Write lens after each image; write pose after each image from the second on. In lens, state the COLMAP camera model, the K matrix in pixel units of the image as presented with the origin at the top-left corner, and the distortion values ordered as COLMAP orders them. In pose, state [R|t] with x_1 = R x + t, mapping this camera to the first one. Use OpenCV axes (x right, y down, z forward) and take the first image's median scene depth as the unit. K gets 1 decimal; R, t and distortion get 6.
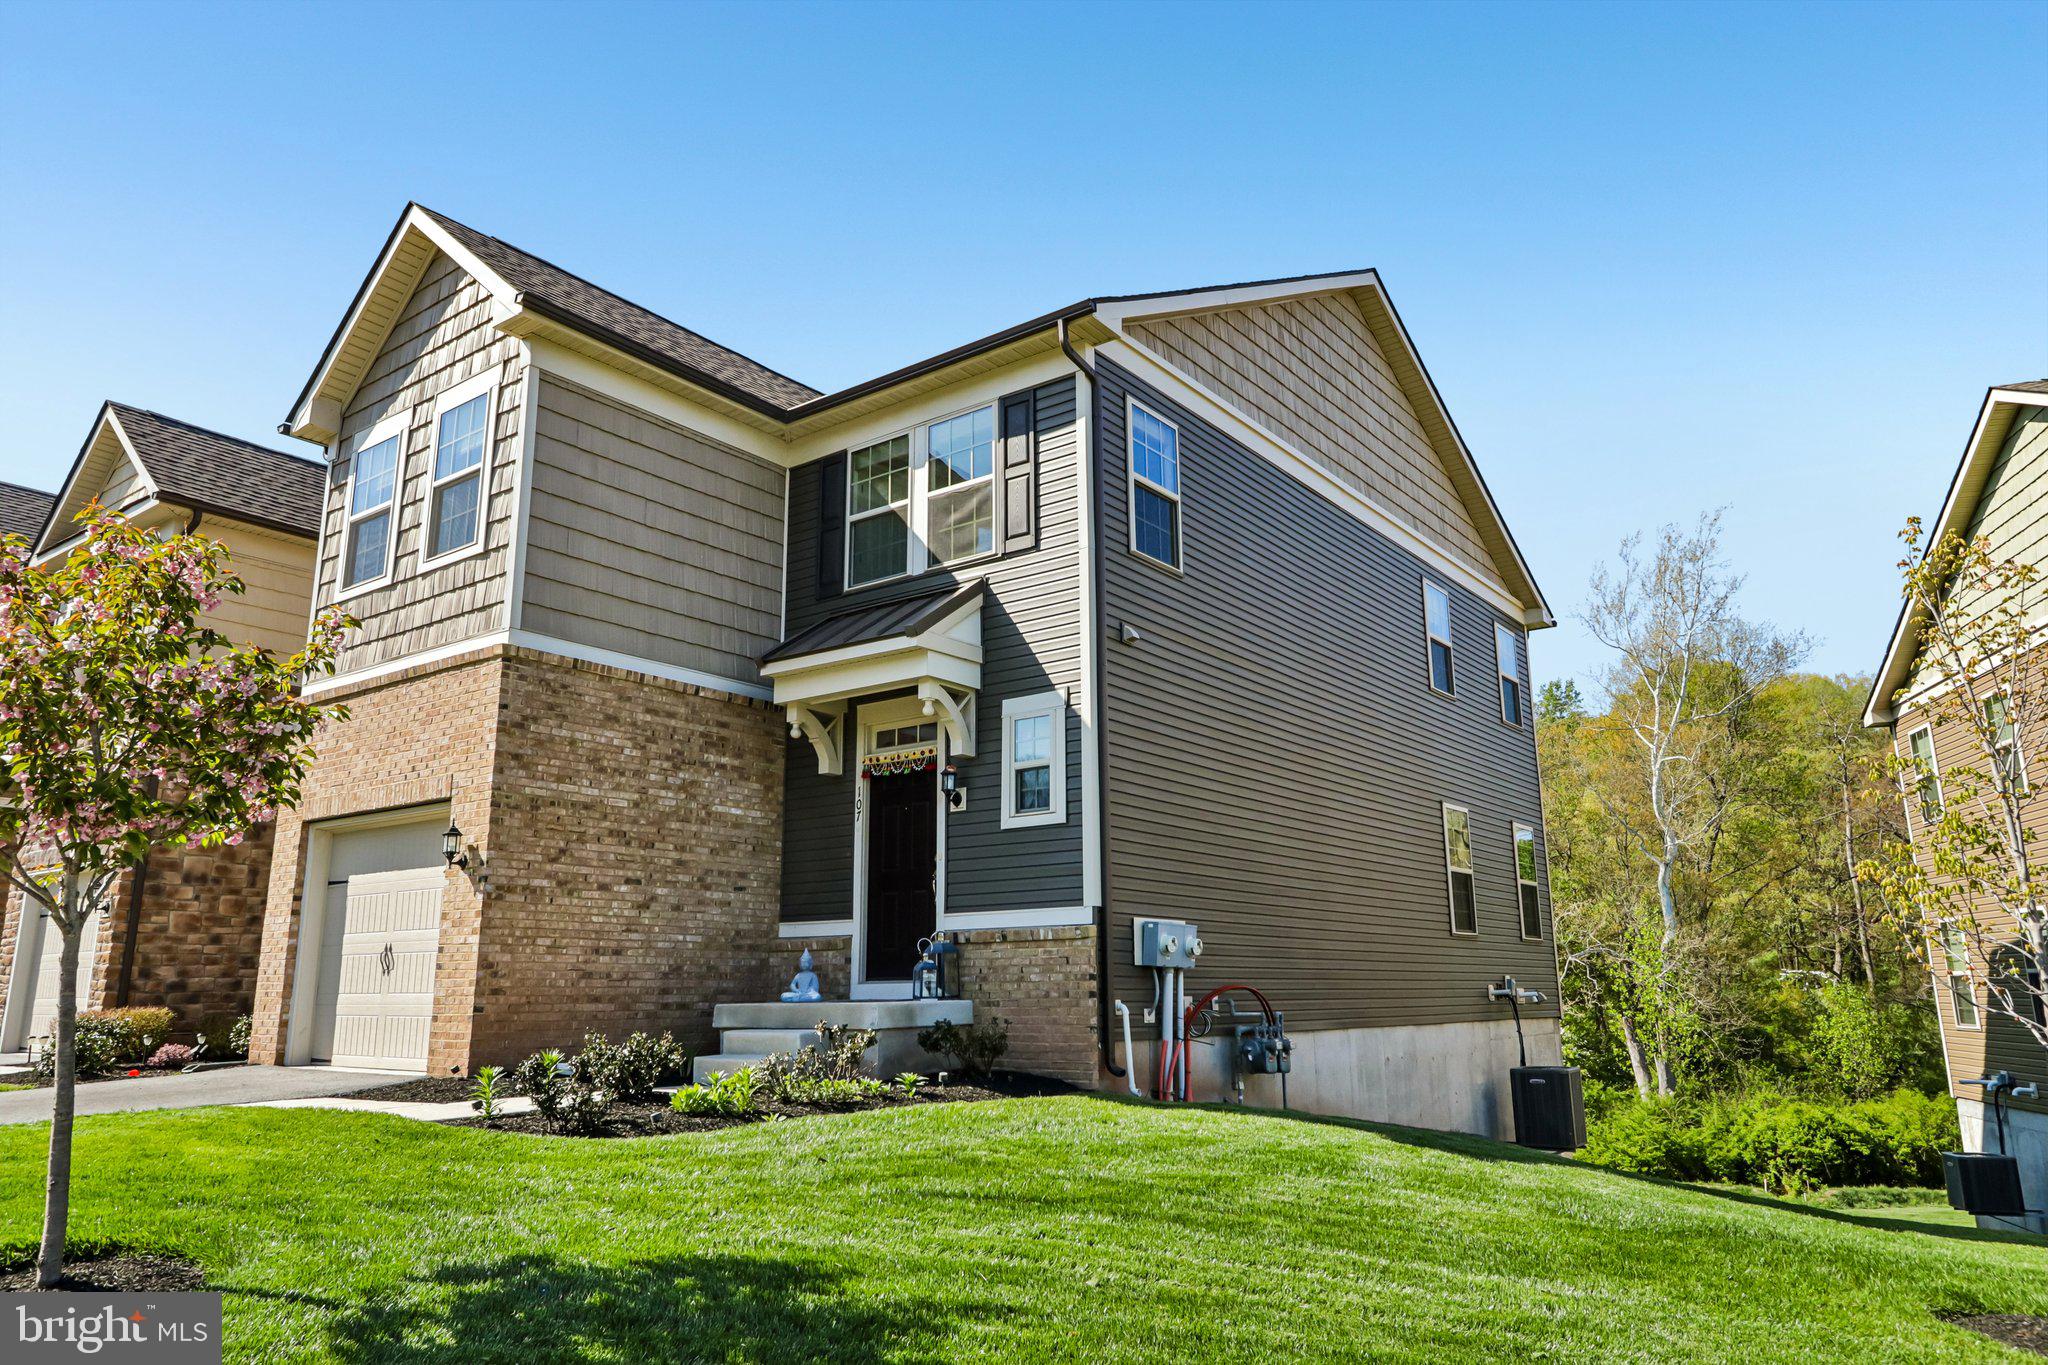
lens RADIAL K [[1382.2, 0, 990.4], [0, 1382.2, 673.3], [0, 0, 1]] dist [-0.019340, 0.018065]
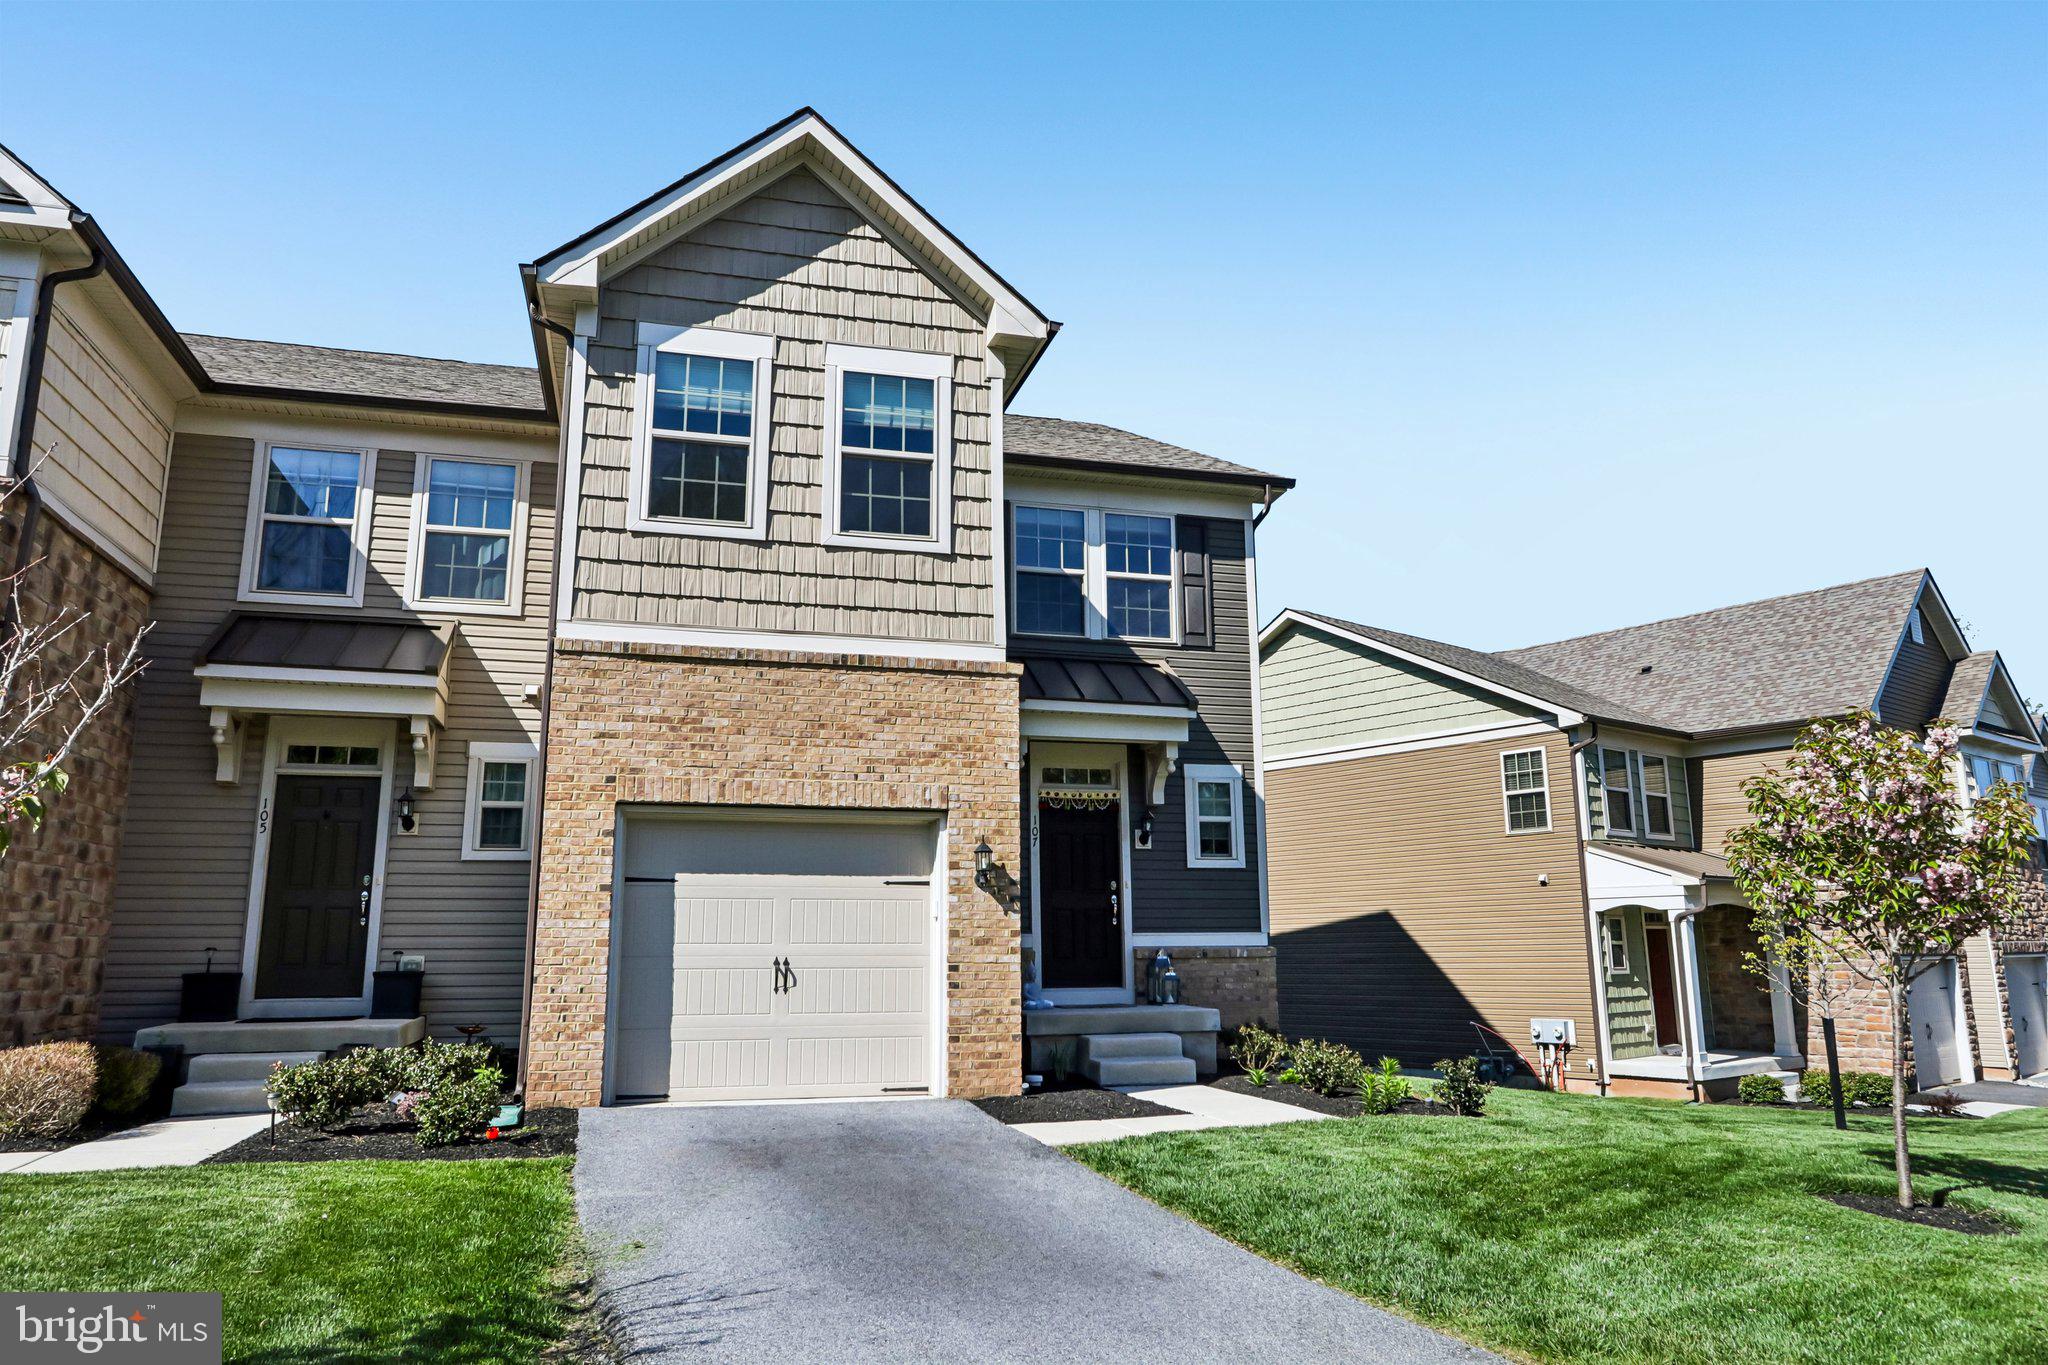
lens RADIAL K [[1382.2, 0, 1010.8], [0, 1382.2, 676.7], [0, 0, 1]] dist [-0.019340, 0.018065]
pose [[0.596413, 0.160343, 0.786500, -1.056777], [-0.180184, 0.981583, -0.063478, 0.048360], [-0.782192, -0.103856, 0.614320, 0.353358]]
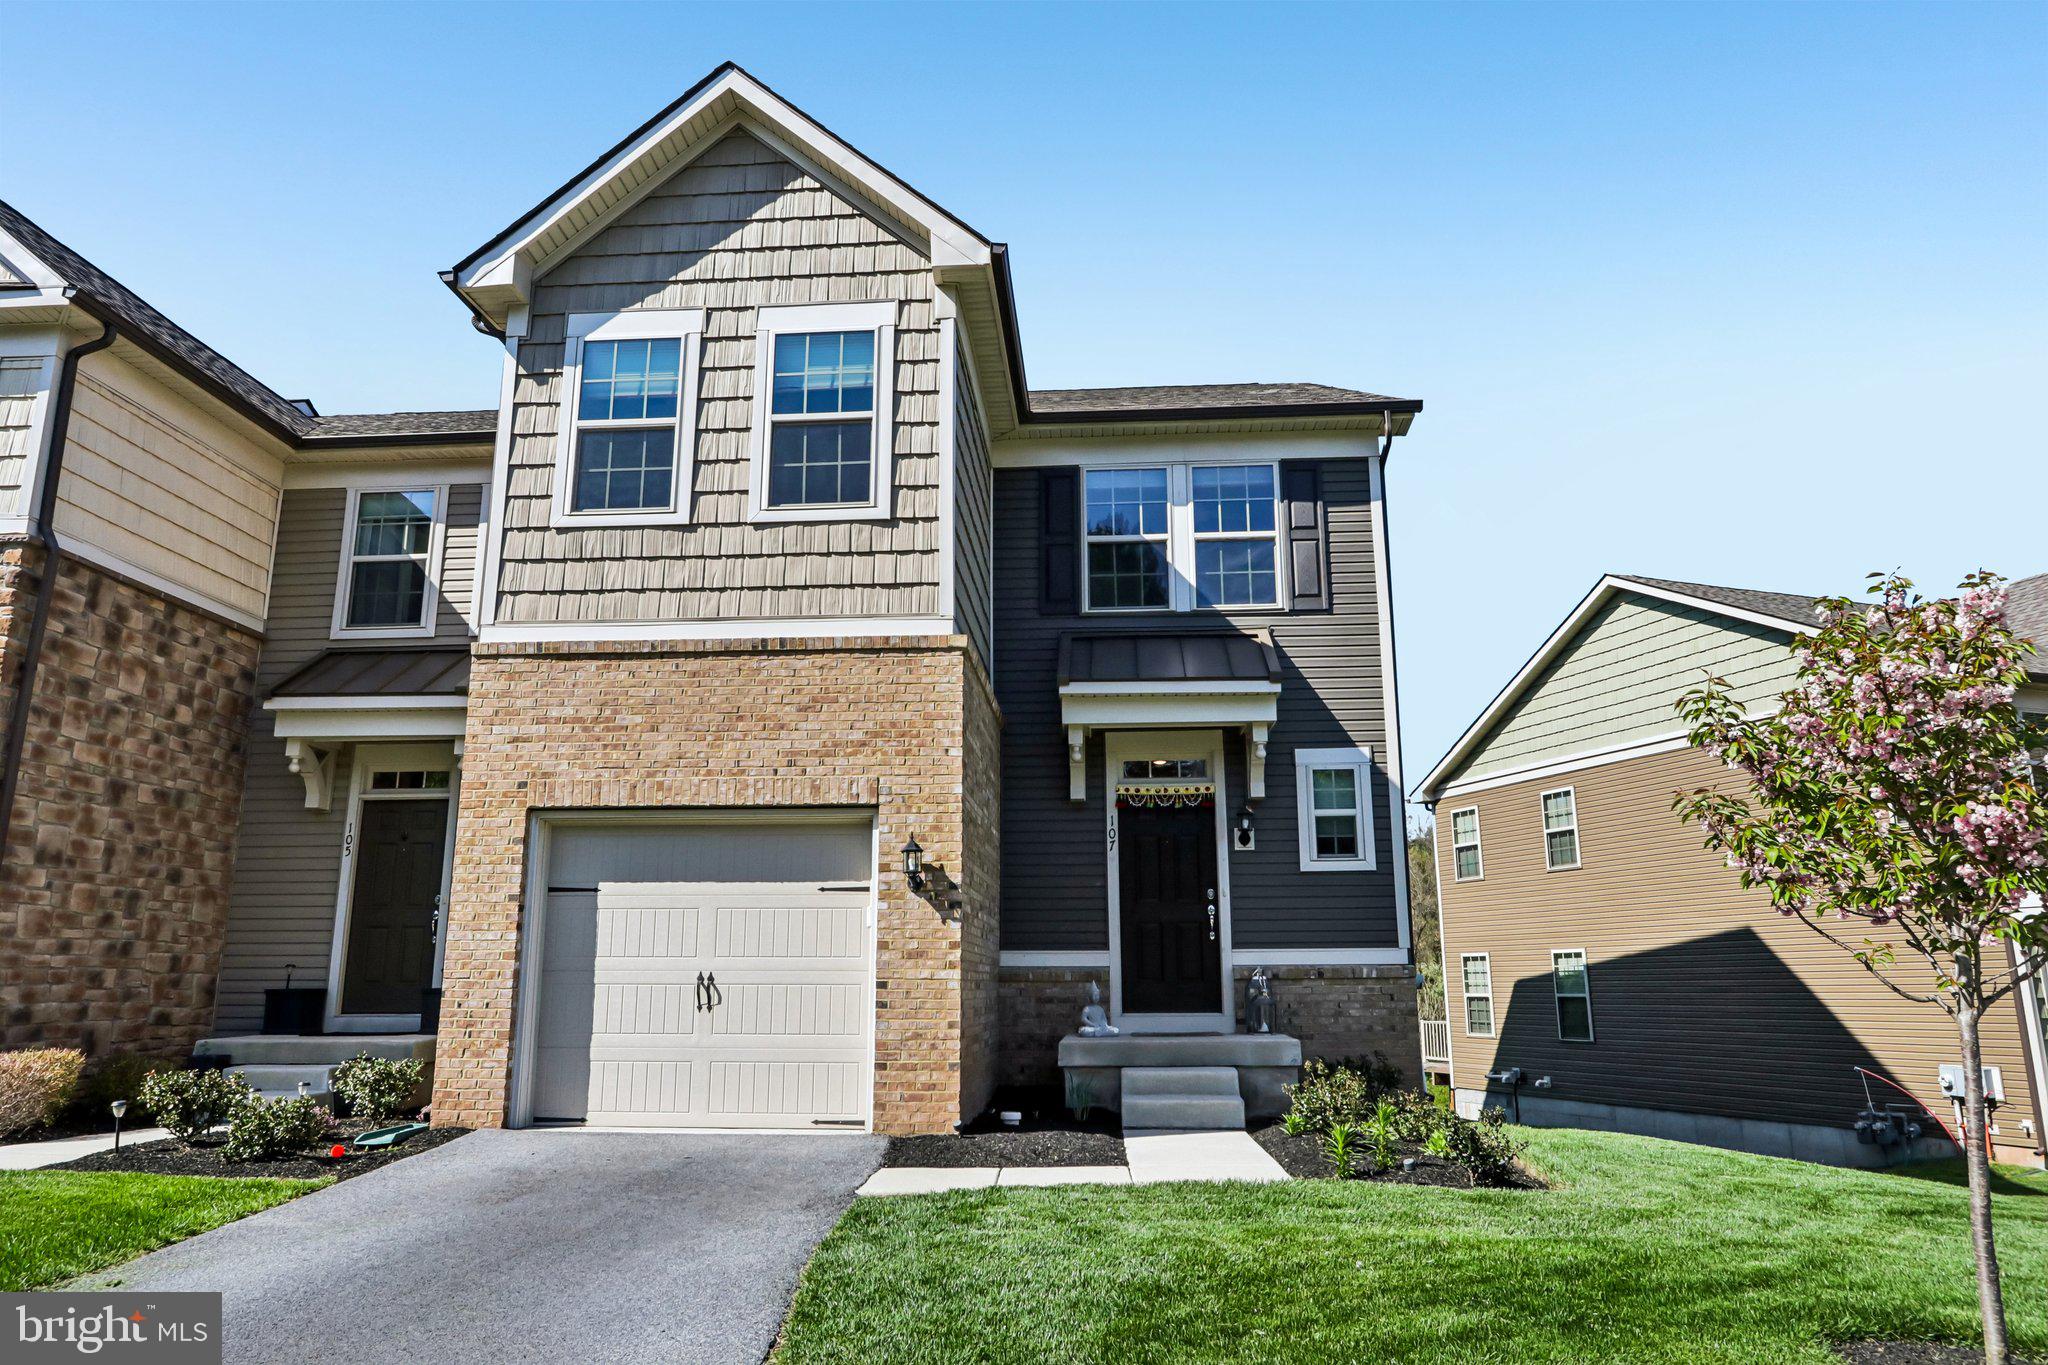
lens RADIAL K [[1382.2, 0, 1001.8], [0, 1382.2, 676.1], [0, 0, 1]] dist [-0.019340, 0.018065]
pose [[0.832007, 0.127079, 0.540015, -0.739701], [-0.129476, 0.991009, -0.033723, 0.028109], [-0.539445, -0.041861, 0.840980, 0.227257]]
